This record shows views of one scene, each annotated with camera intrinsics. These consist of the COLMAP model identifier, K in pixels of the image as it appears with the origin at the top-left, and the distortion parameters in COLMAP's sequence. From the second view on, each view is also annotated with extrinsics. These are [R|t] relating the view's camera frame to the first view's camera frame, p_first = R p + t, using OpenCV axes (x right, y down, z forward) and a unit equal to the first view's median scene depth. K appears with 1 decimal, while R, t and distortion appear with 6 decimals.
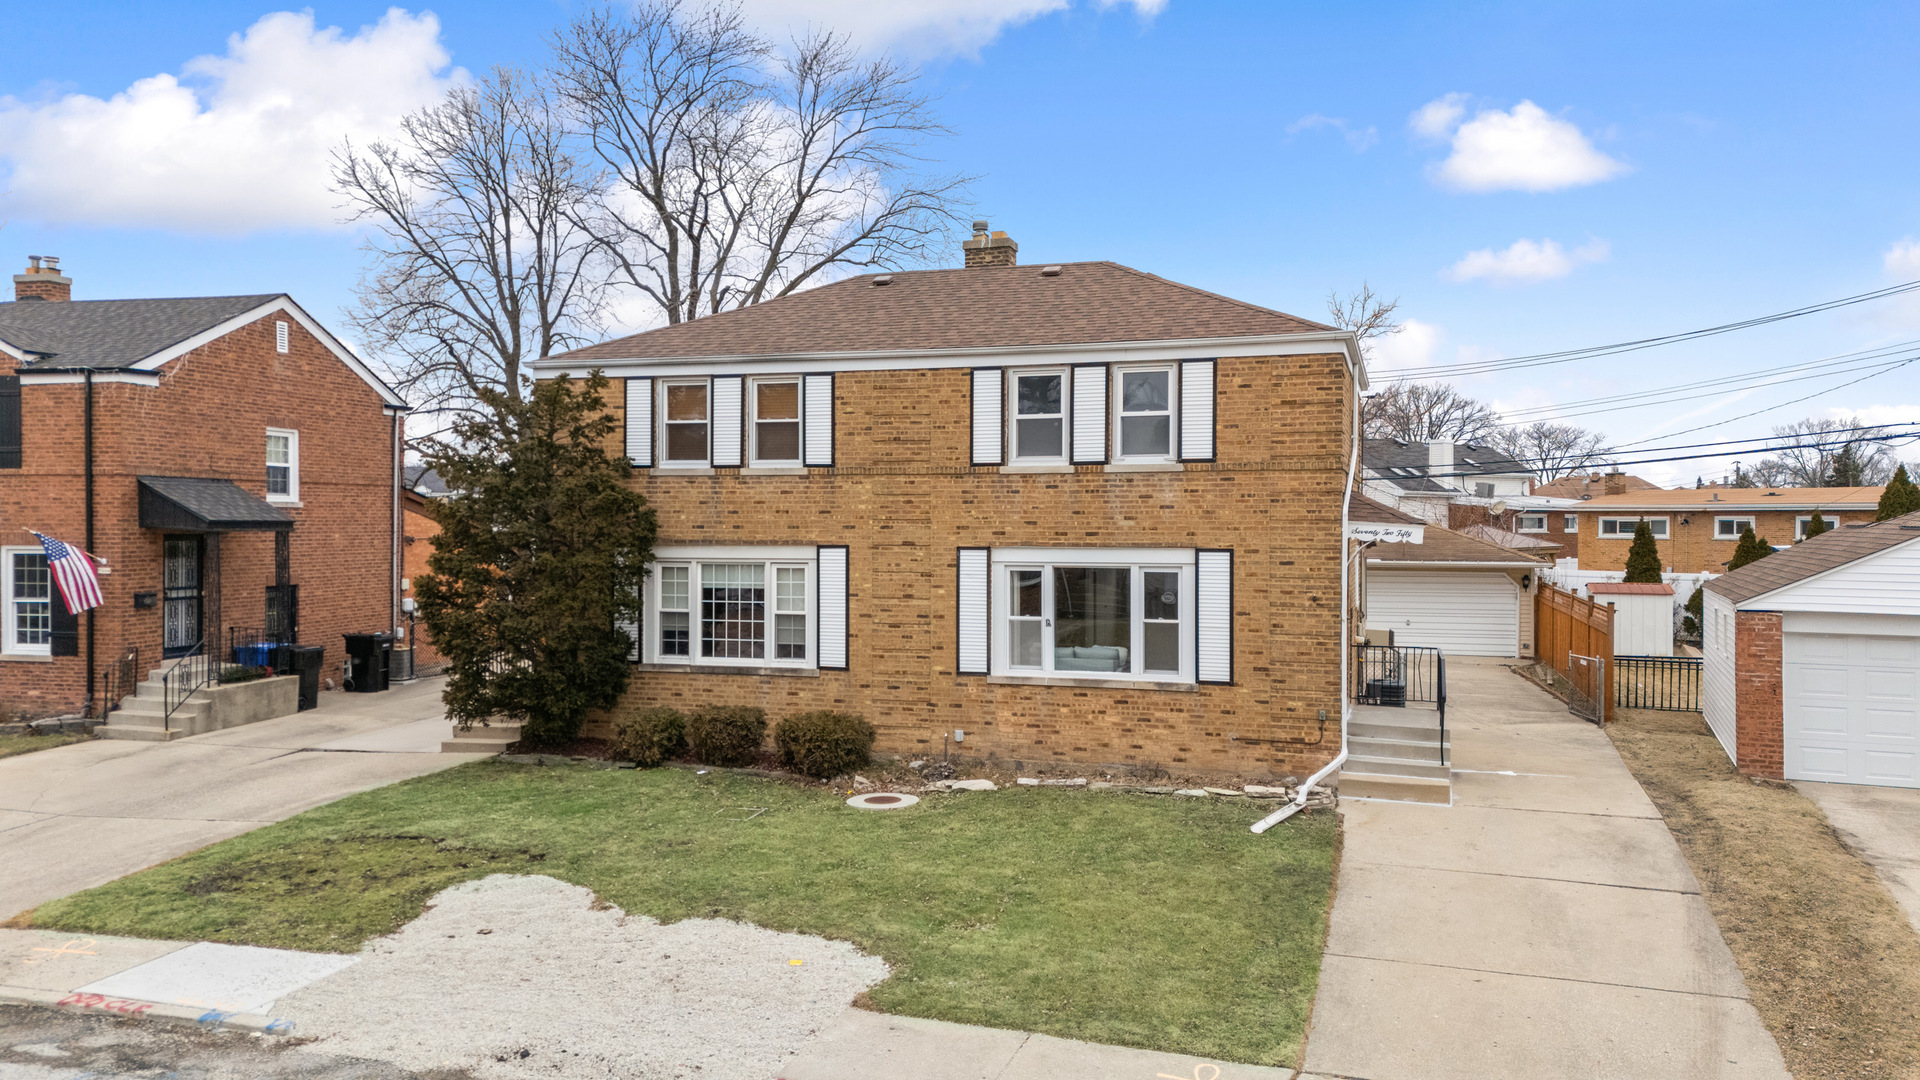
lens RADIAL K [[1404.0, 0, 960.0], [0, 1404.0, 540.0], [0, 0, 1]] dist [0.138316, -0.145743]
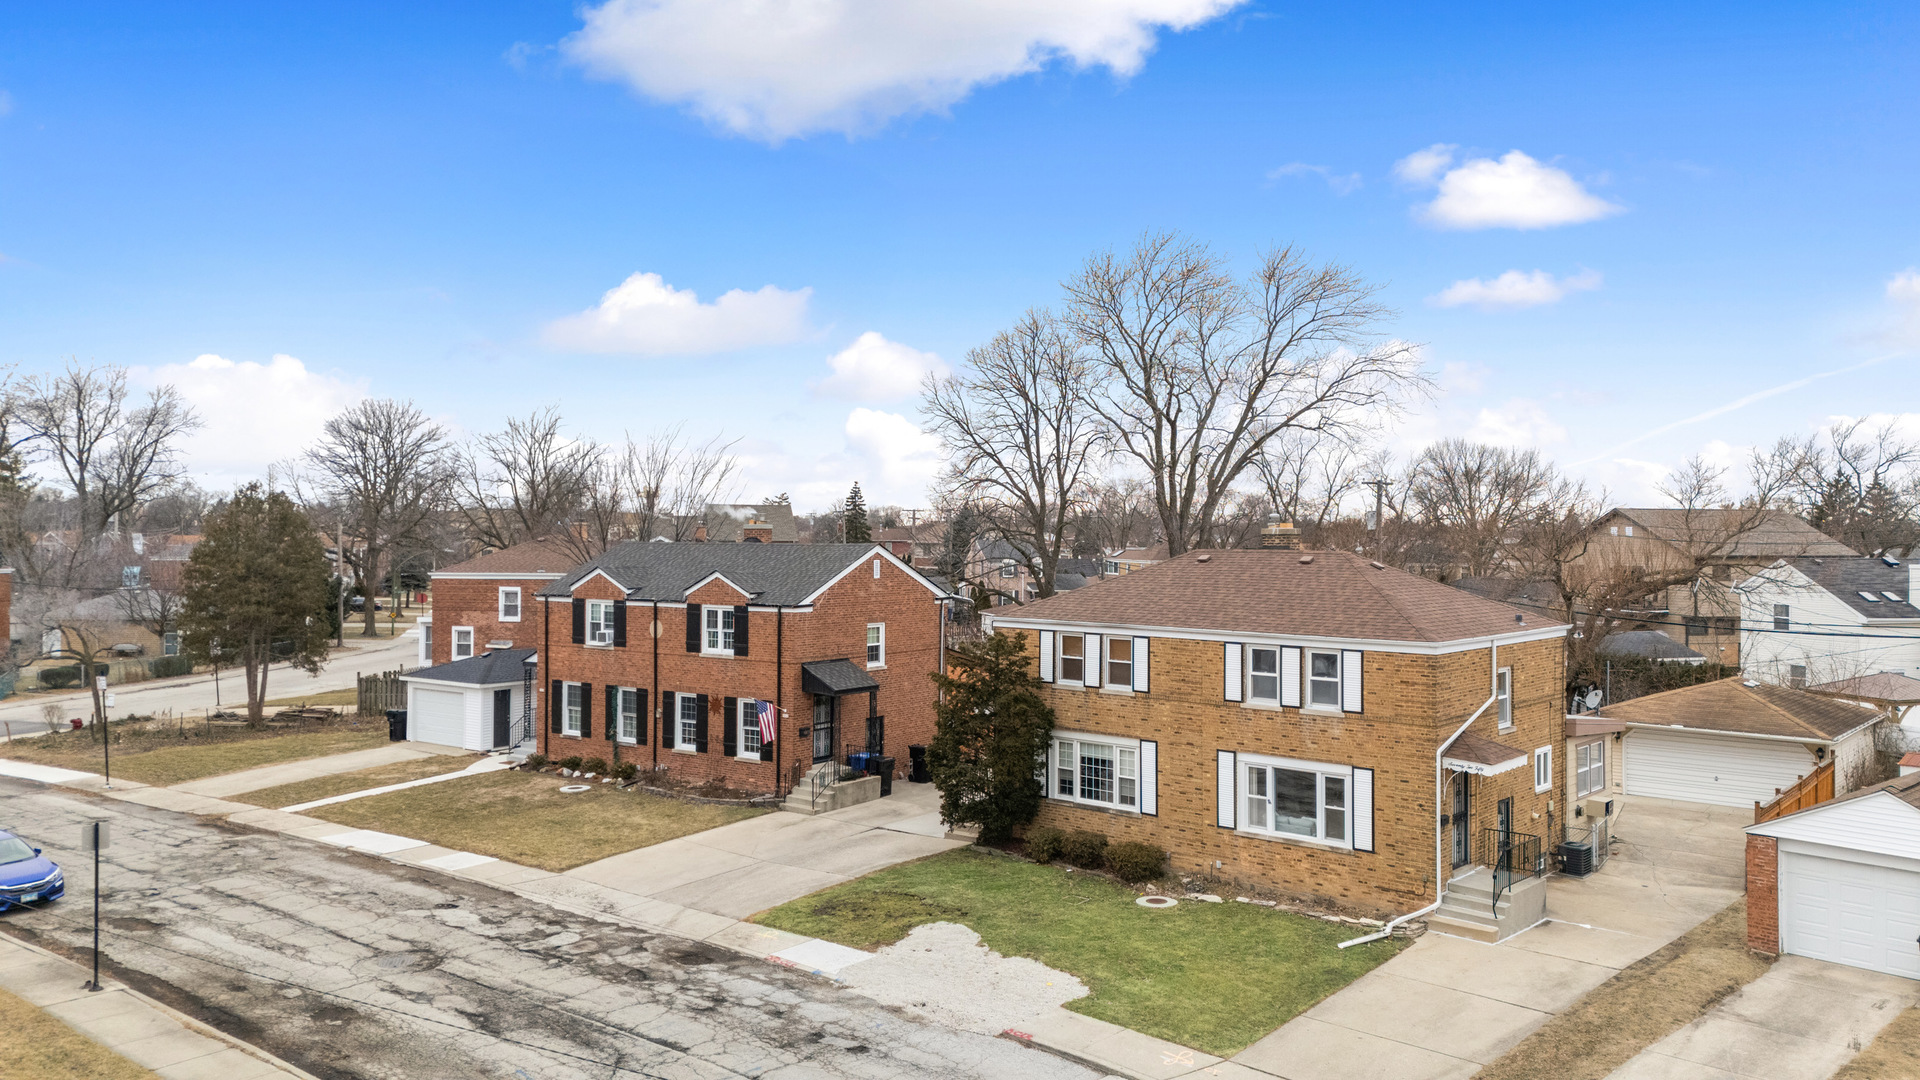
lens RADIAL K [[1409.6, 0, 960.0], [0, 1409.6, 540.0], [0, 0, 1]] dist [0.124208, -0.153607]
pose [[0.915032, 0.004124, -0.403361, 0.395458], [-0.008692, 0.999917, -0.009494, -0.223796], [0.403288, 0.012193, 0.914992, -0.656927]]
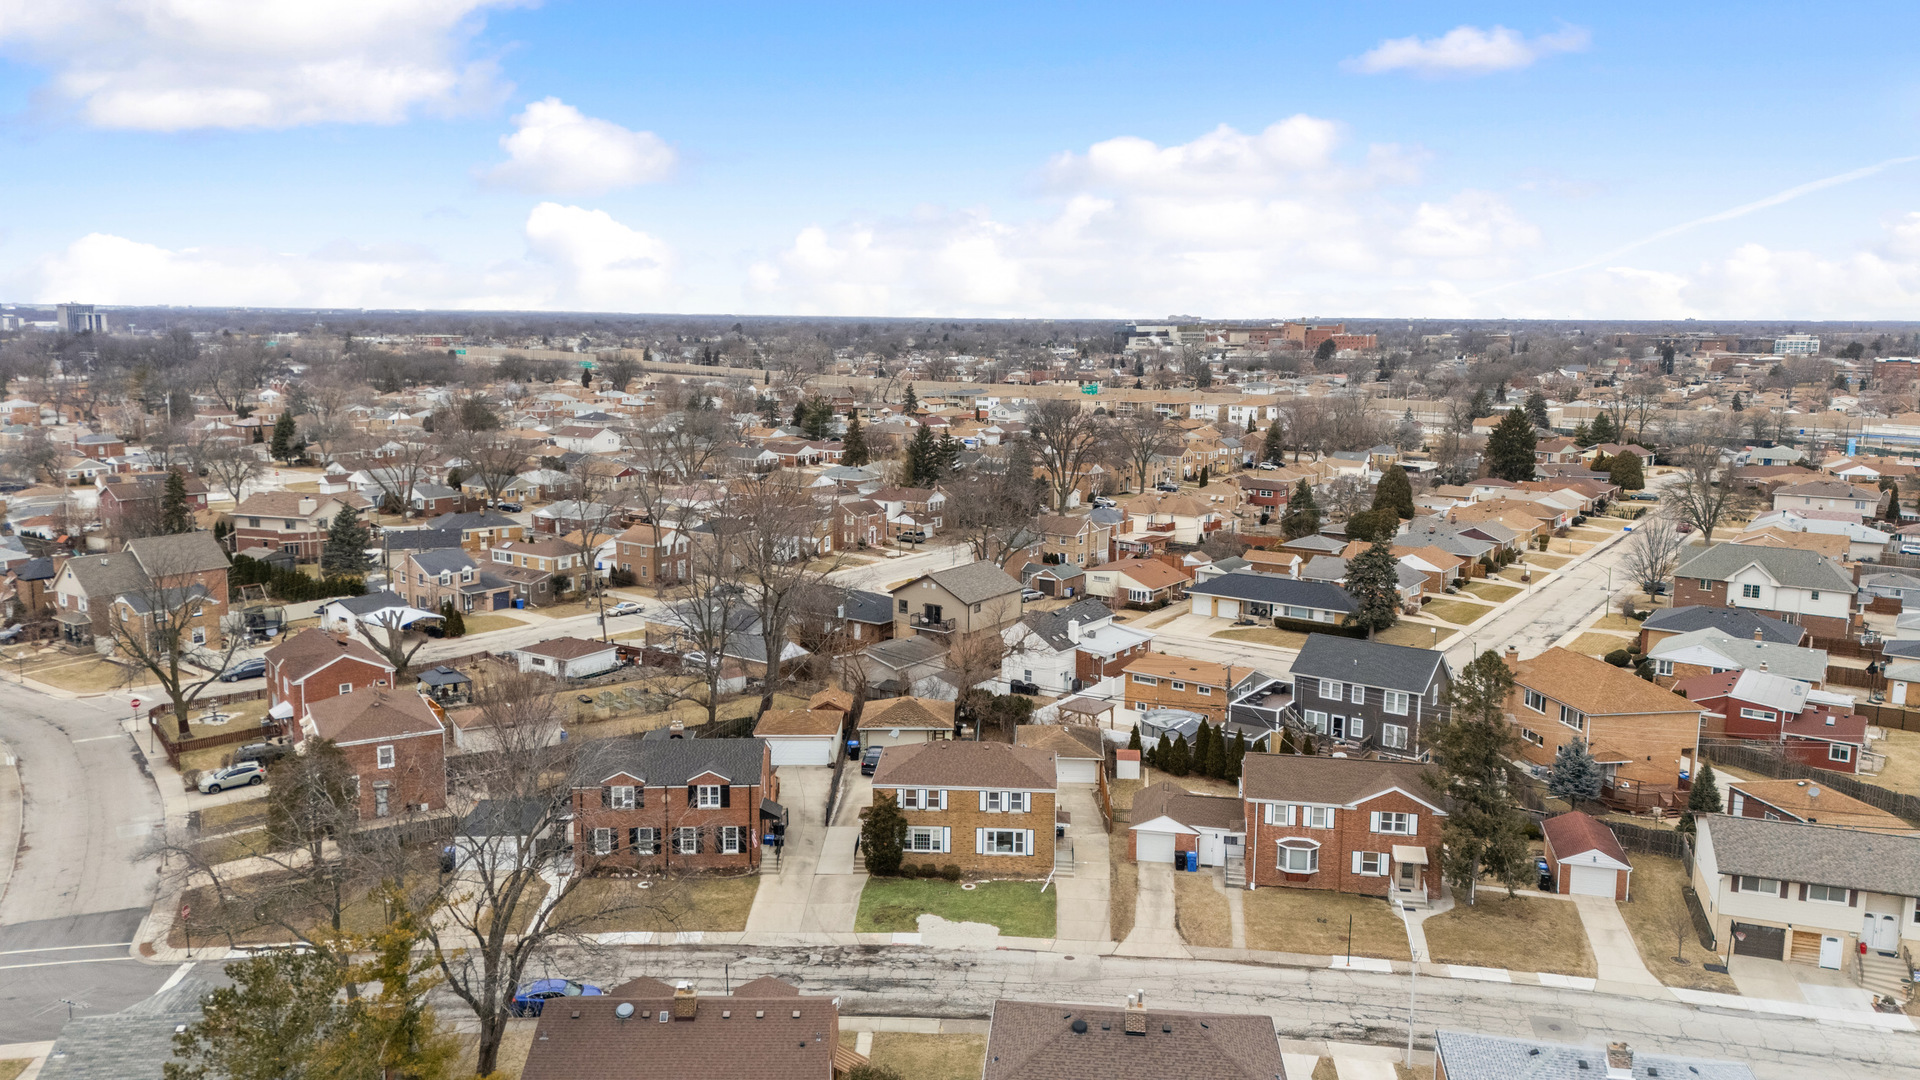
lens RADIAL K [[1404.0, 0, 960.0], [0, 1404.0, 540.0], [0, 0, 1]] dist [0.138316, -0.145743]
pose [[0.969431, -0.035470, 0.242786, -1.162773], [-0.001049, 0.988887, 0.148663, -1.643538], [-0.245361, -0.144373, 0.958621, -3.359955]]
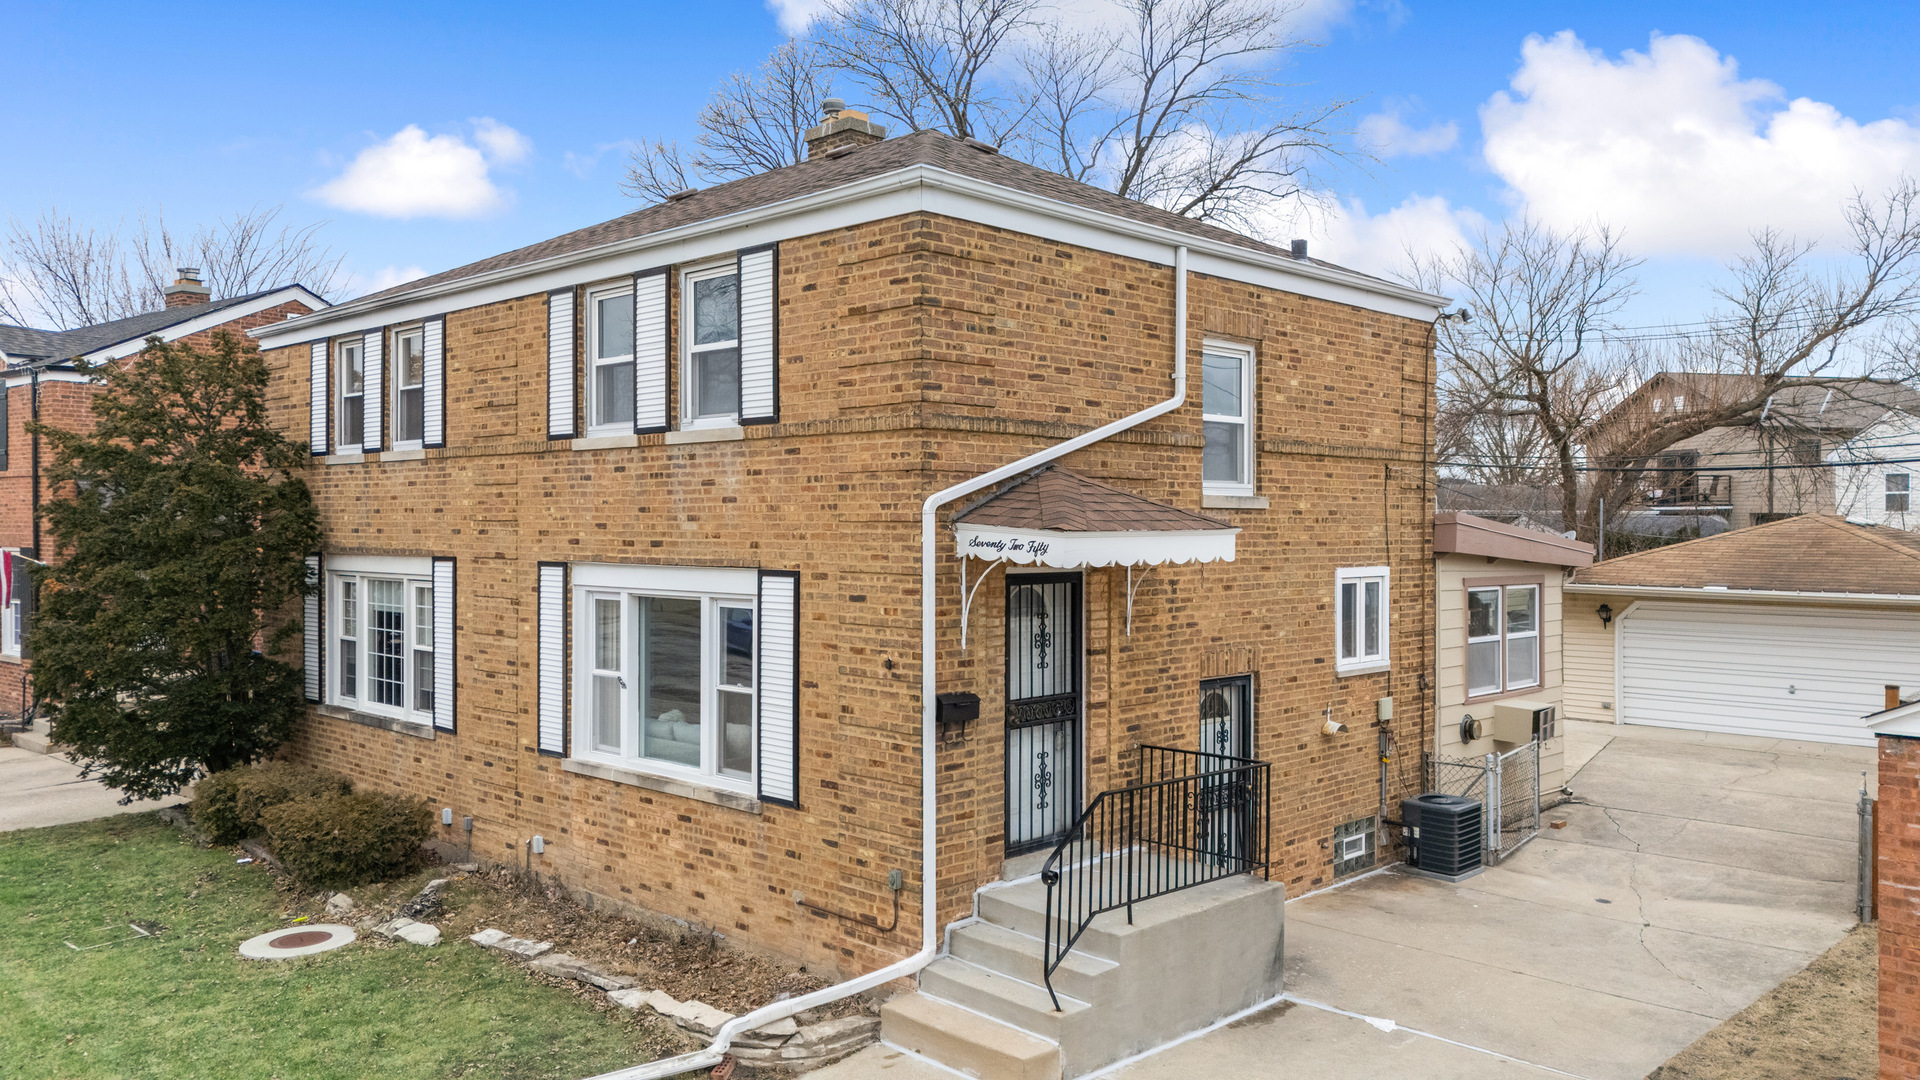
lens RADIAL K [[1409.6, 0, 960.0], [0, 1409.6, 540.0], [0, 0, 1]] dist [0.124208, -0.153607]
pose [[0.895276, 0.006717, -0.445461, 0.481510], [-0.008737, 0.999959, -0.002483, -0.005439], [0.445426, 0.006115, 0.895298, 0.483574]]
